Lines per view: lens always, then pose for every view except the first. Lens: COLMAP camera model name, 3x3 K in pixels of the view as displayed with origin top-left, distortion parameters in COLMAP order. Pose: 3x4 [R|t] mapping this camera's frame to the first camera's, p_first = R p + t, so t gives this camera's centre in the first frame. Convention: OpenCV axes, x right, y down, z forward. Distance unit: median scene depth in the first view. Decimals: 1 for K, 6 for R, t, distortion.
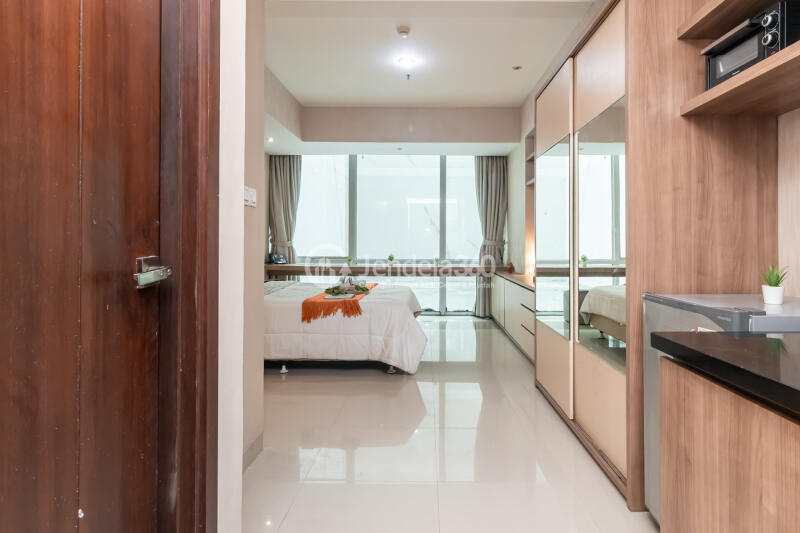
lens RADIAL K [[448.5, 0, 401.4], [0, 448.5, 239.5], [0, 0, 1]] dist [-0.000247, -0.000107]
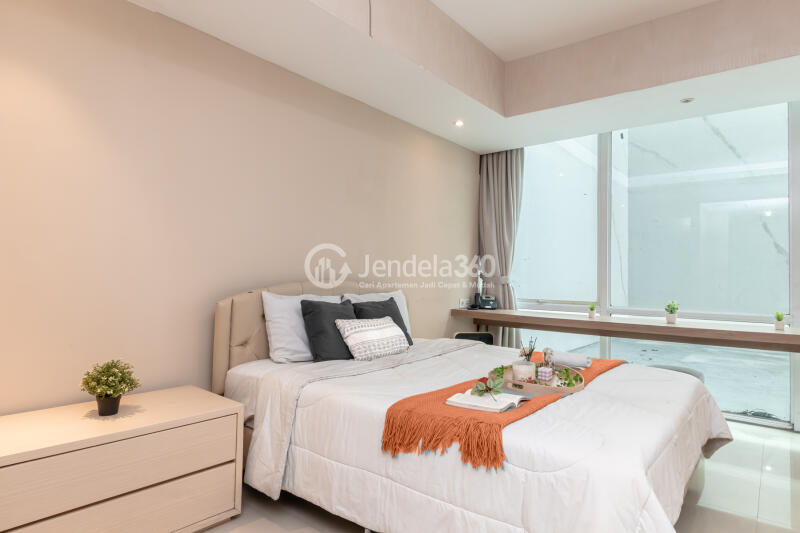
lens RADIAL K [[465.0, 0, 400.0], [0, 465.0, 266.5], [0, 0, 1]] dist [-0.024299, 0.000599]
pose [[0.804890, -0.007801, -0.593373, 0.039077], [-0.004135, 0.999816, -0.018753, 0.002728], [0.593410, 0.017548, 0.804709, 0.346018]]
